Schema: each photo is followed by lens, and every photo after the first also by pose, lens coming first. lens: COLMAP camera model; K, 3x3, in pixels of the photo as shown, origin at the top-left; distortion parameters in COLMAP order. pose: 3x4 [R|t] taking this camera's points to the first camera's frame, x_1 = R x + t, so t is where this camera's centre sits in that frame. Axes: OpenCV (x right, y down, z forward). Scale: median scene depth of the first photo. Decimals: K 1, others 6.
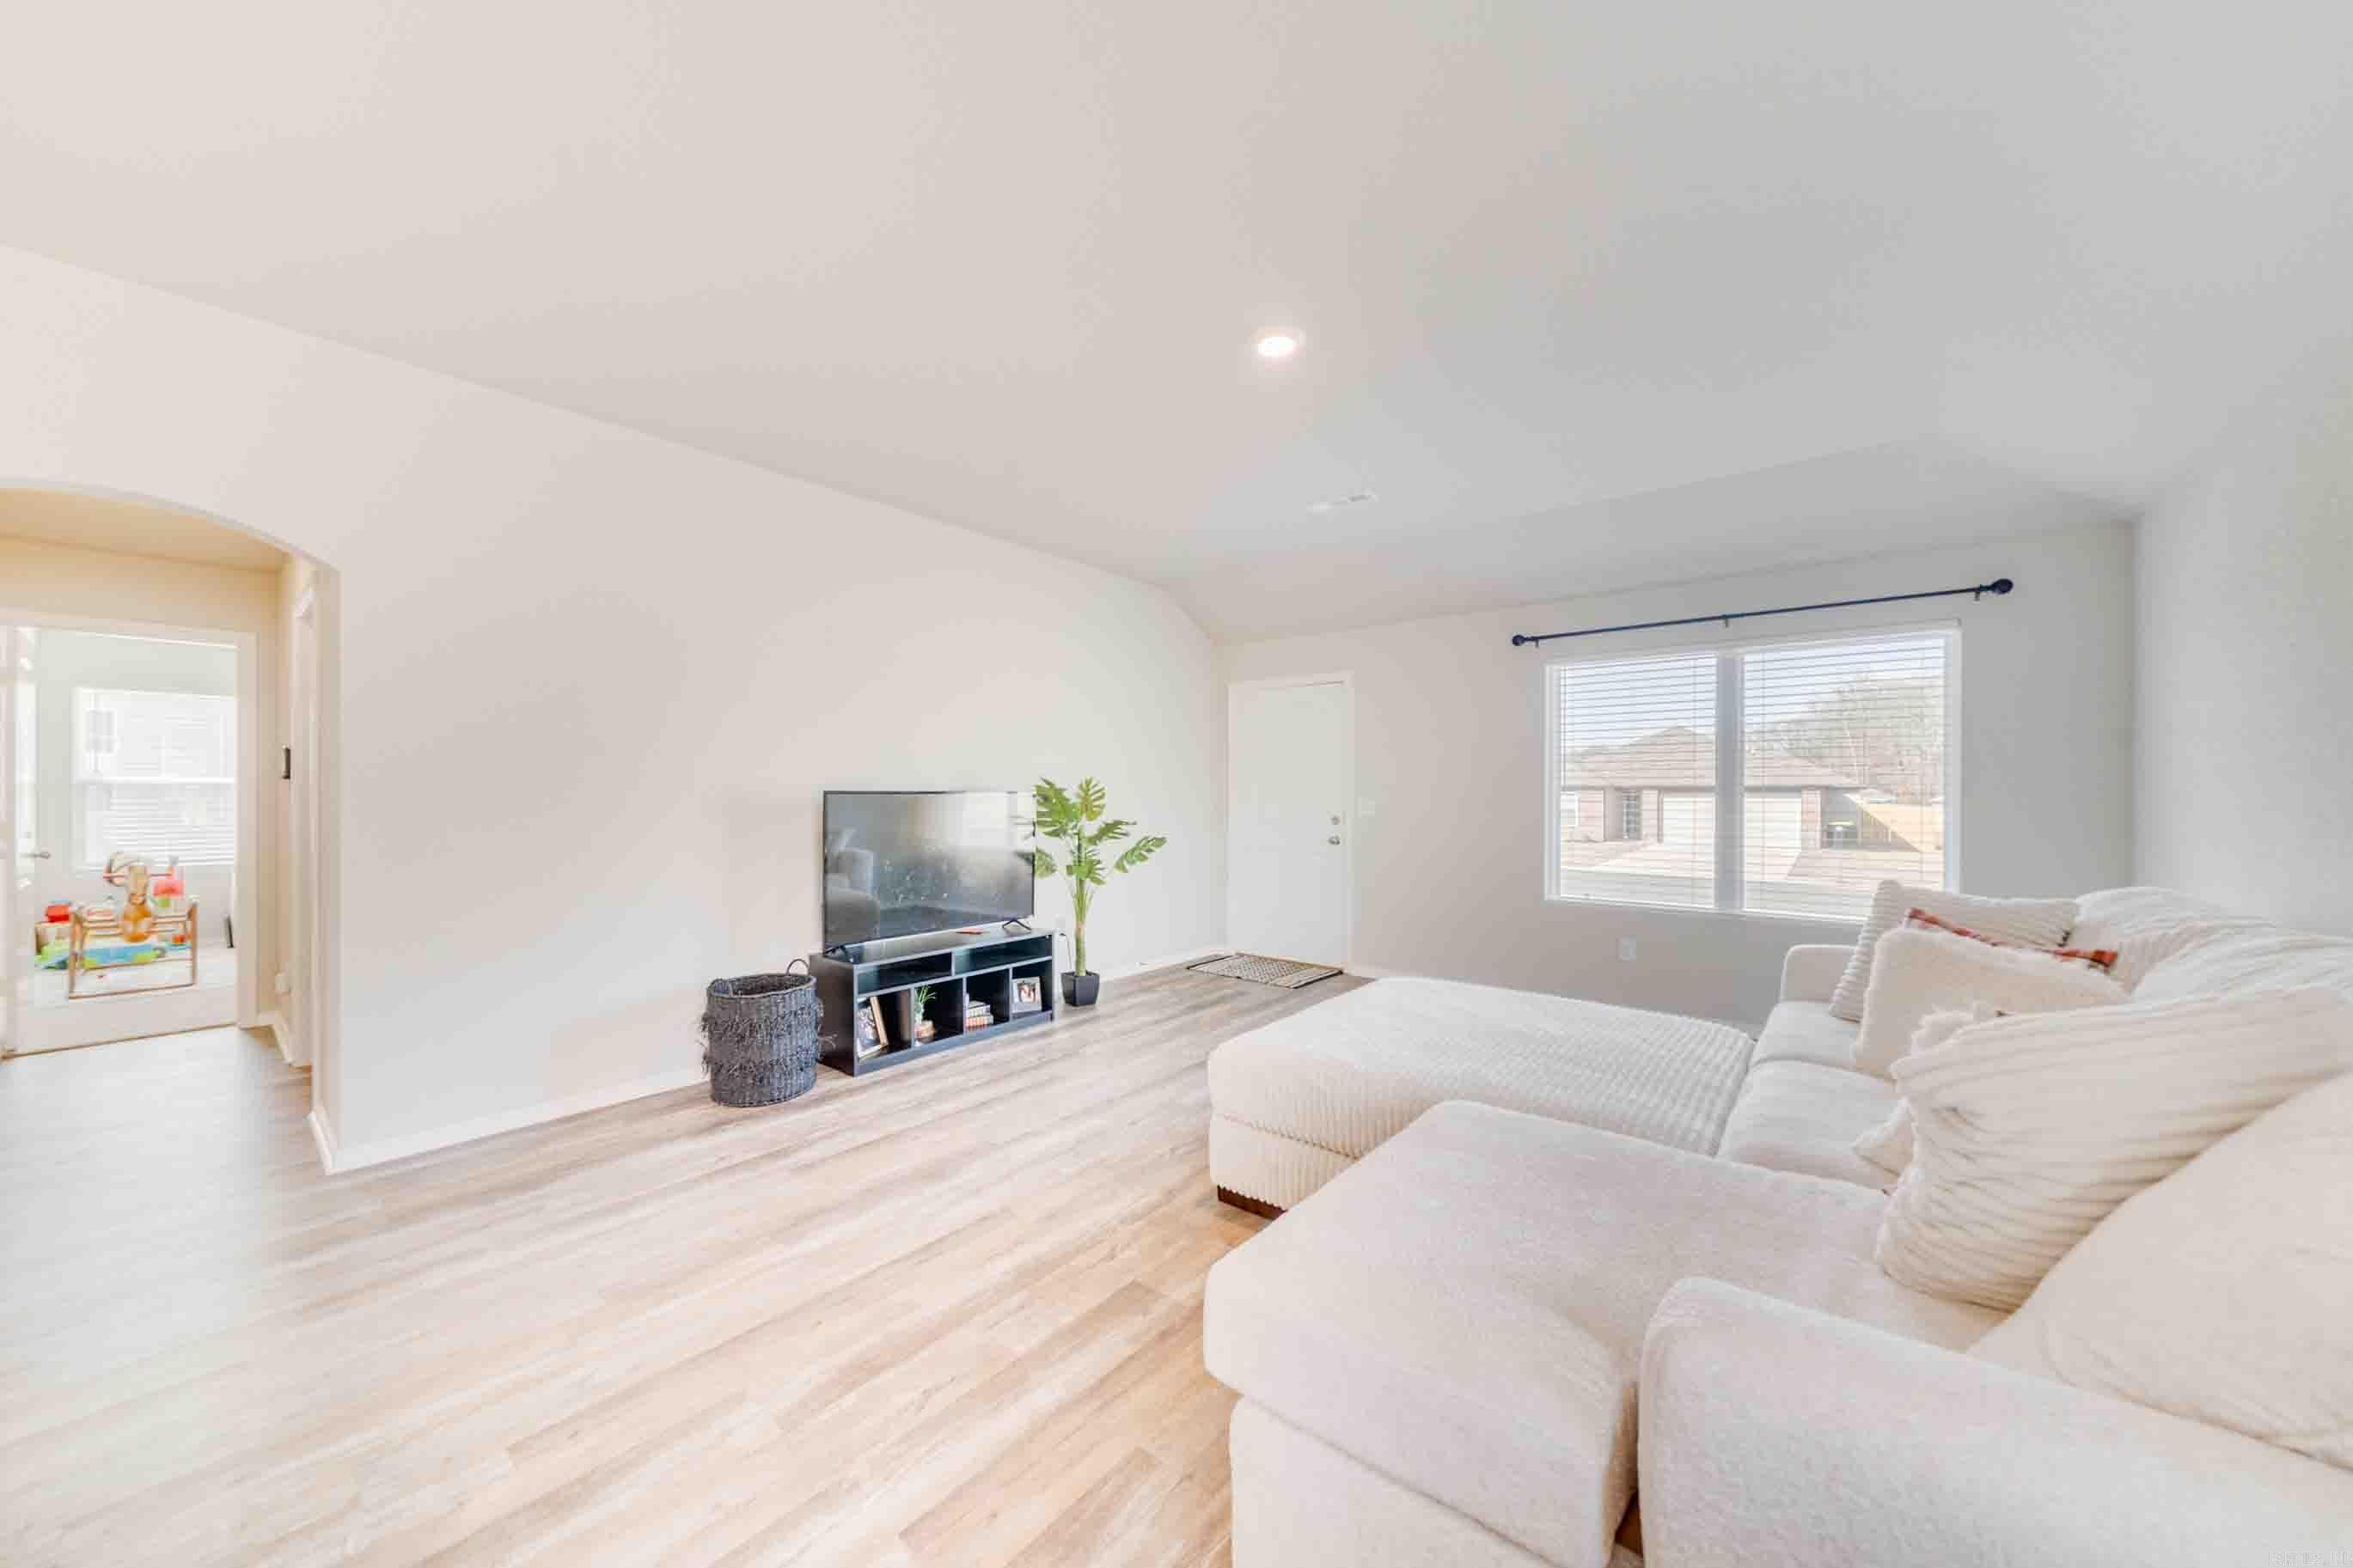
lens RADIAL K [[836.2, 0, 1146.9], [0, 836.2, 798.6], [0, 0, 1]] dist [-0.007061, 0.000110]
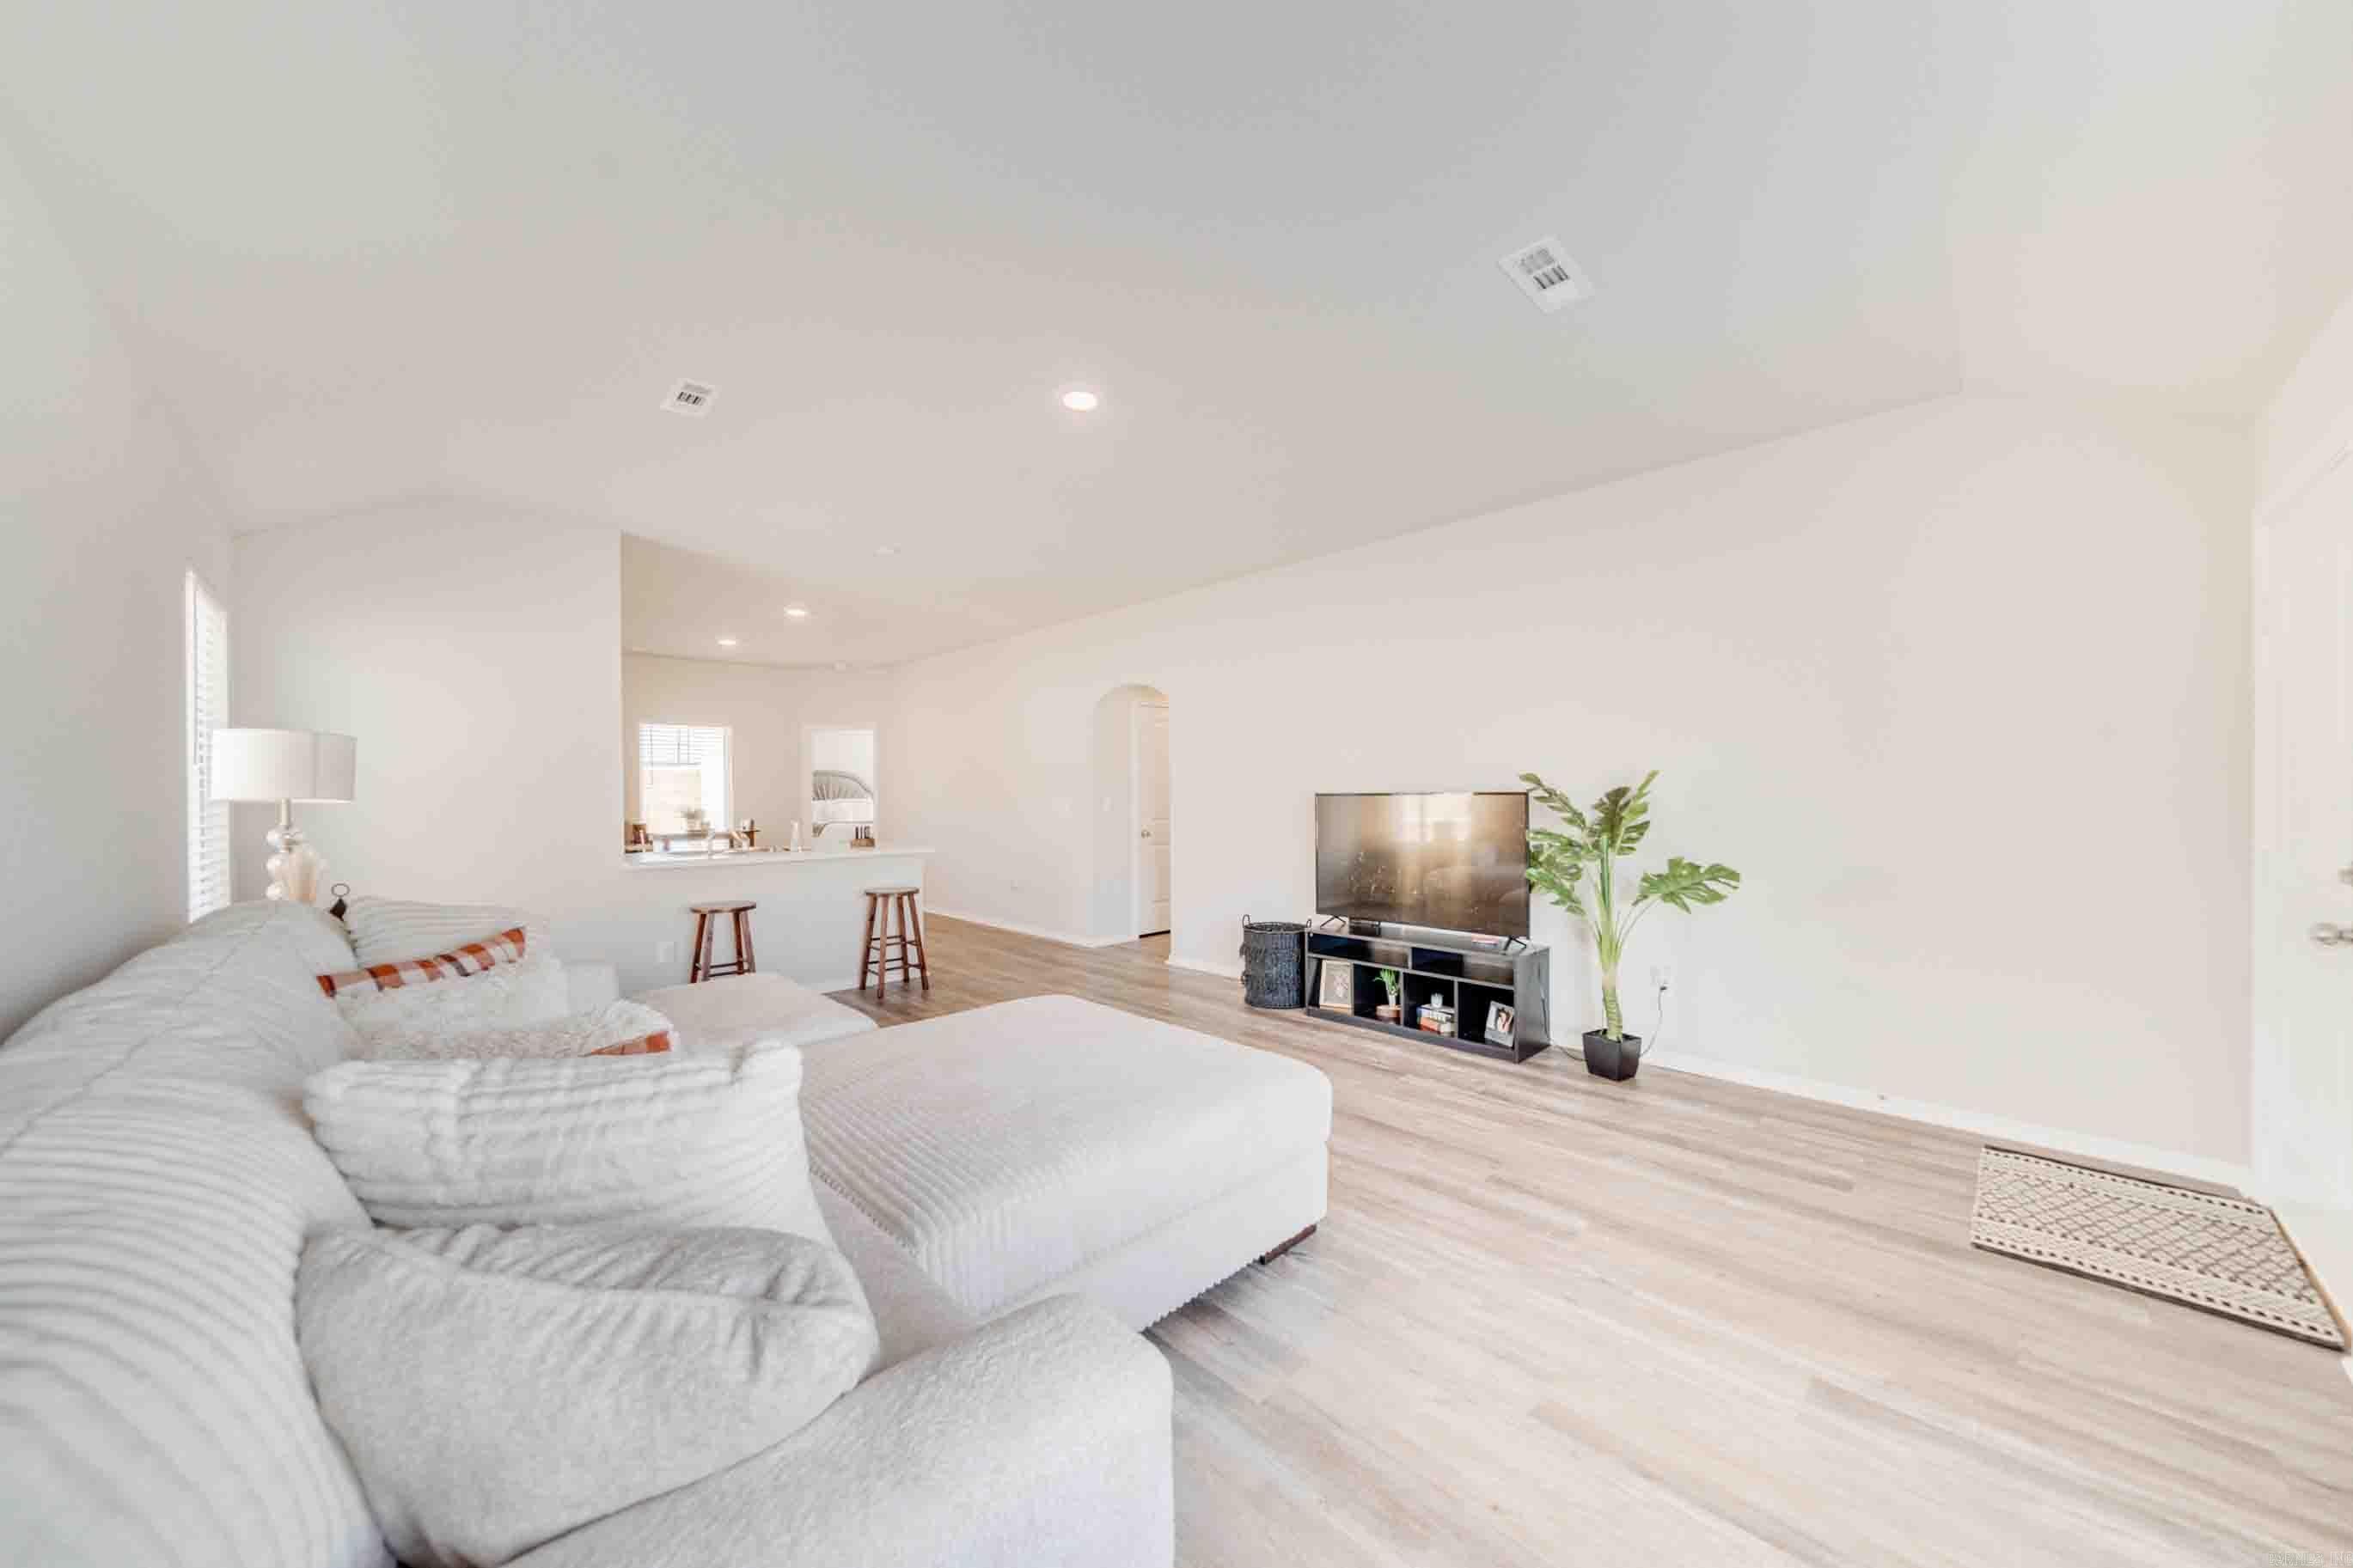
lens RADIAL K [[836.2, 0, 1163.6], [0, 836.2, 792.6], [0, 0, 1]] dist [-0.007061, 0.000110]
pose [[-0.079677, 0.008838, -0.996782, 0.844346], [0.002480, 0.999959, 0.008668, -0.020686], [0.996818, -0.001782, -0.079696, 0.787175]]
